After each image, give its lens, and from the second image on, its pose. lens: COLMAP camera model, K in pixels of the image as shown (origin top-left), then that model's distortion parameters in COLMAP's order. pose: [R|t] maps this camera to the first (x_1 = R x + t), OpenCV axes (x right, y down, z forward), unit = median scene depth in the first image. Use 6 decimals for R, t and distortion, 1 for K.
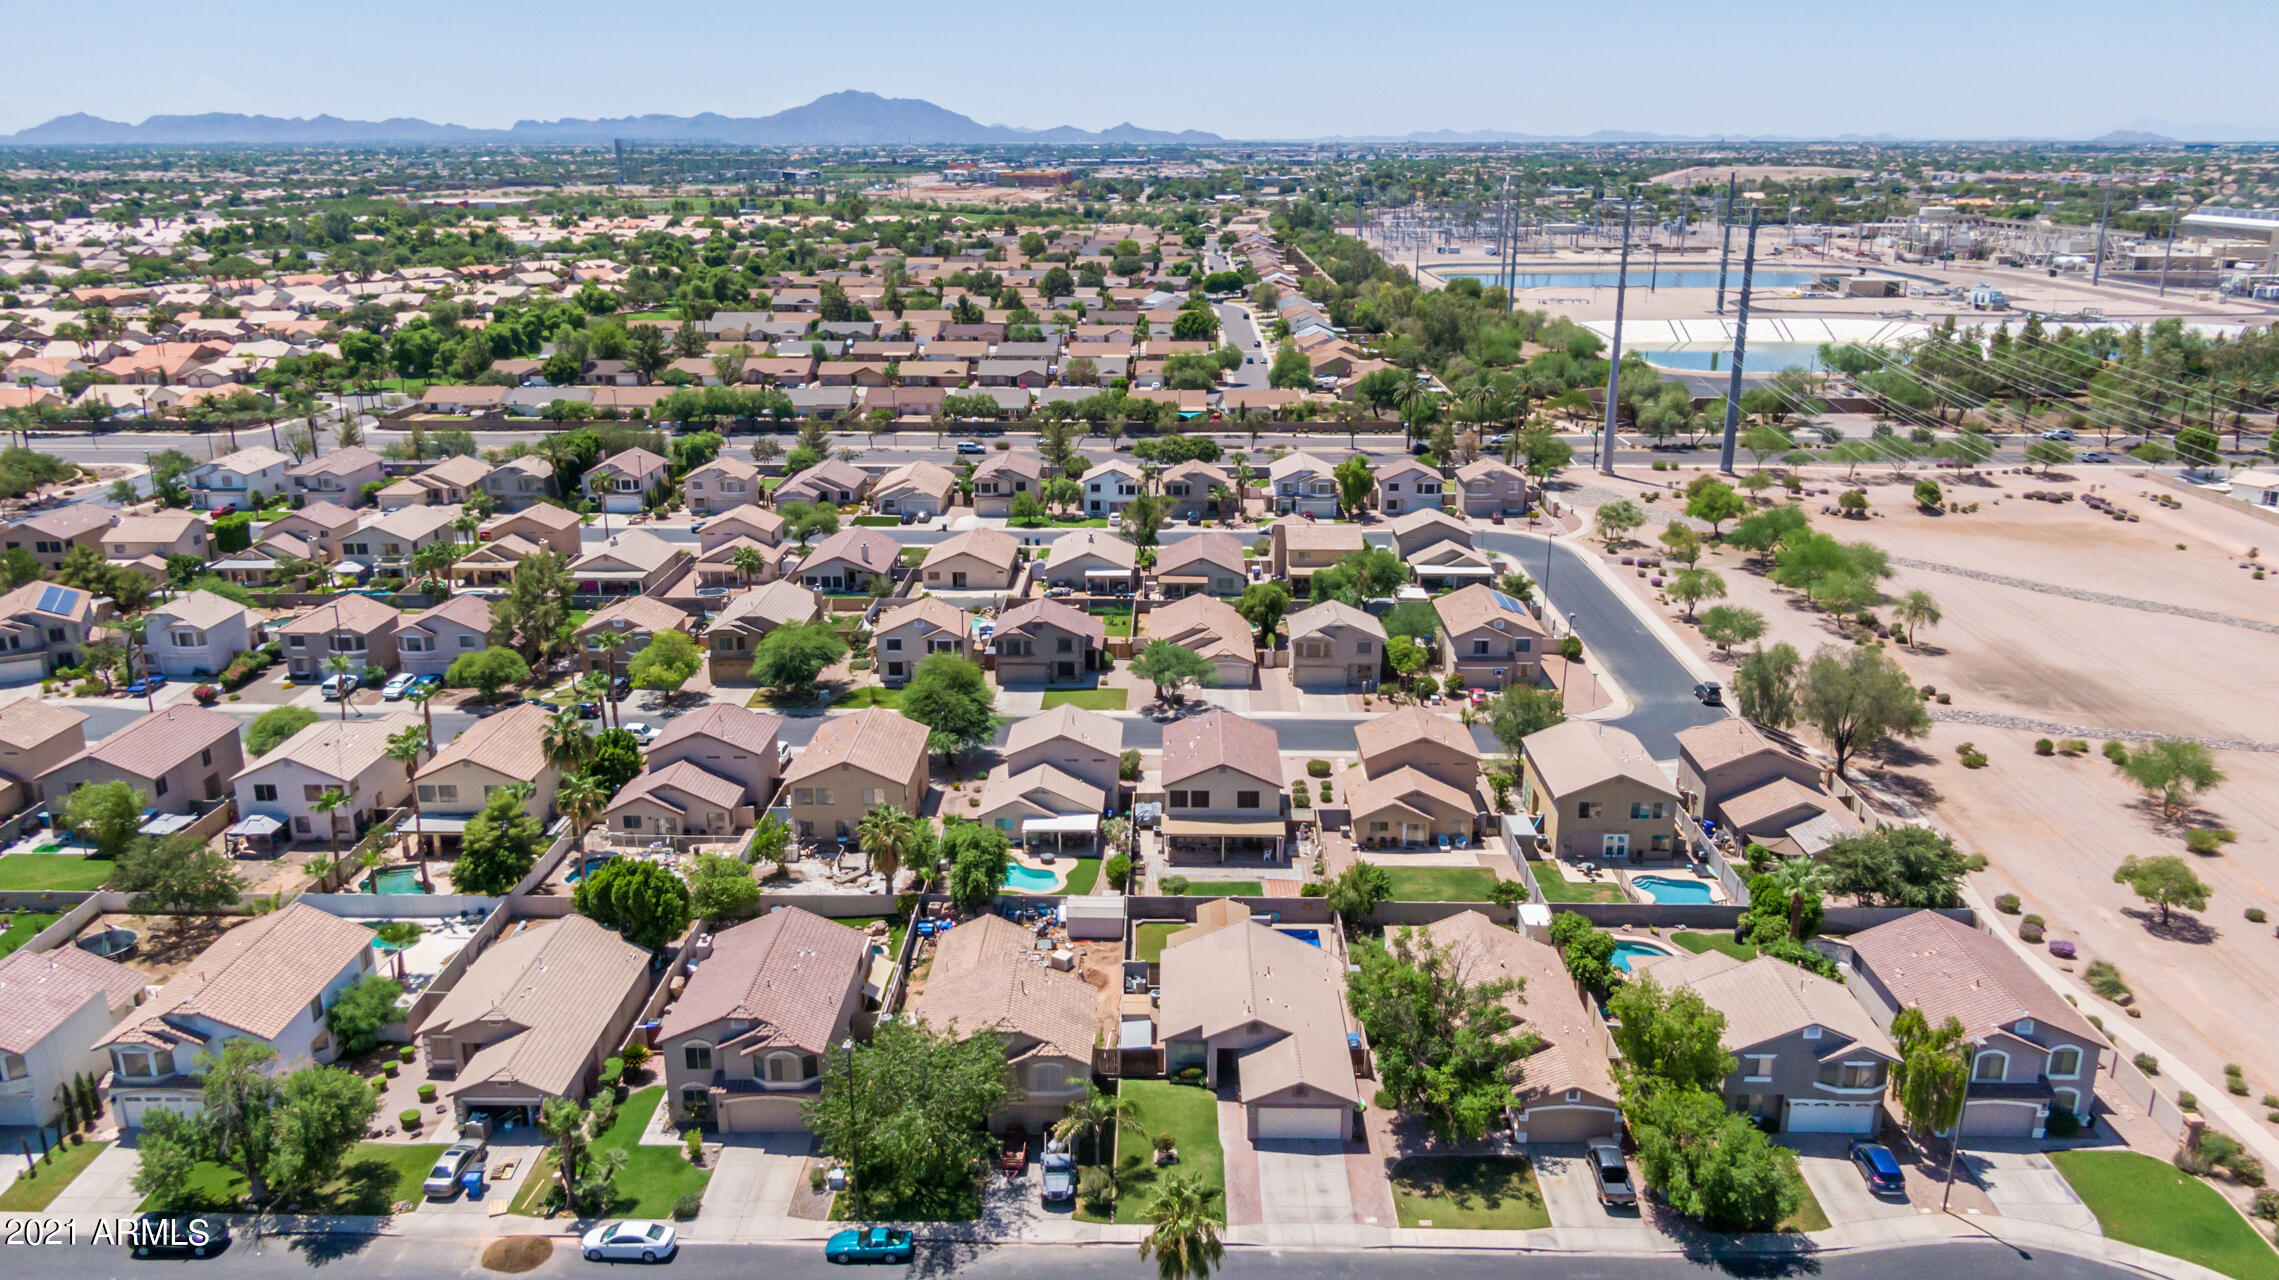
lens RADIAL K [[1642.7, 0, 1133.8], [0, 1642.7, 642.8], [0, 0, 1]] dist [0.002631, -0.010097]
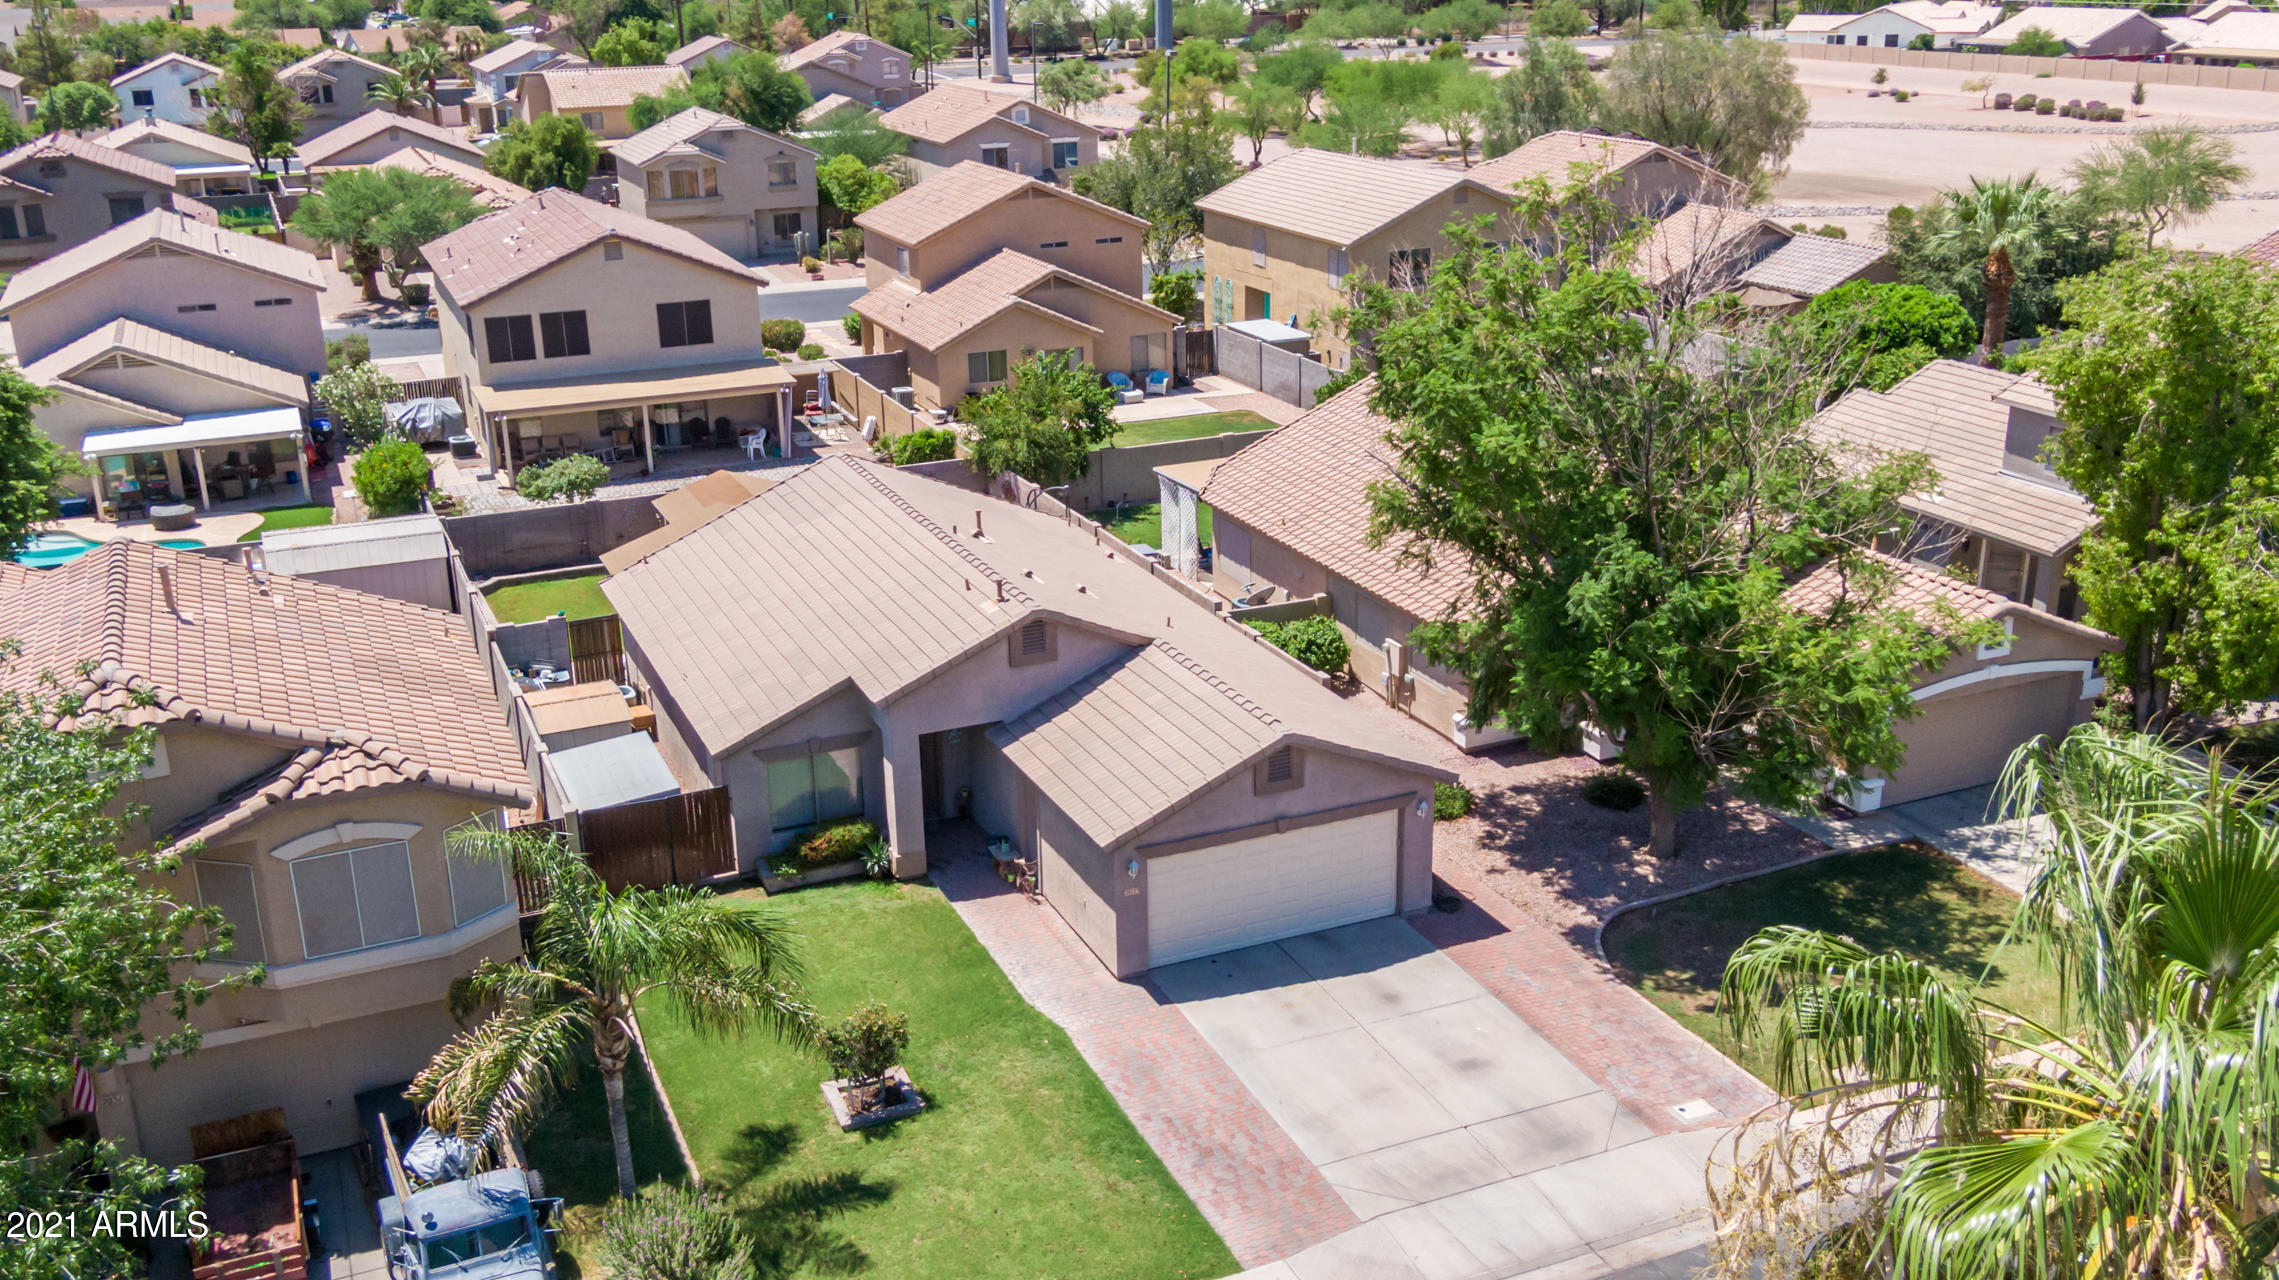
lens RADIAL K [[2066.4, 0, 1142.3], [0, 2066.4, 633.8], [0, 0, 1]] dist [0.020010, 0.001869]
pose [[0.905313, -0.148949, 0.397772, -0.062248], [0.139195, 0.988820, 0.053470, 0.223941], [-0.401290, 0.006961, 0.915925, 0.668013]]
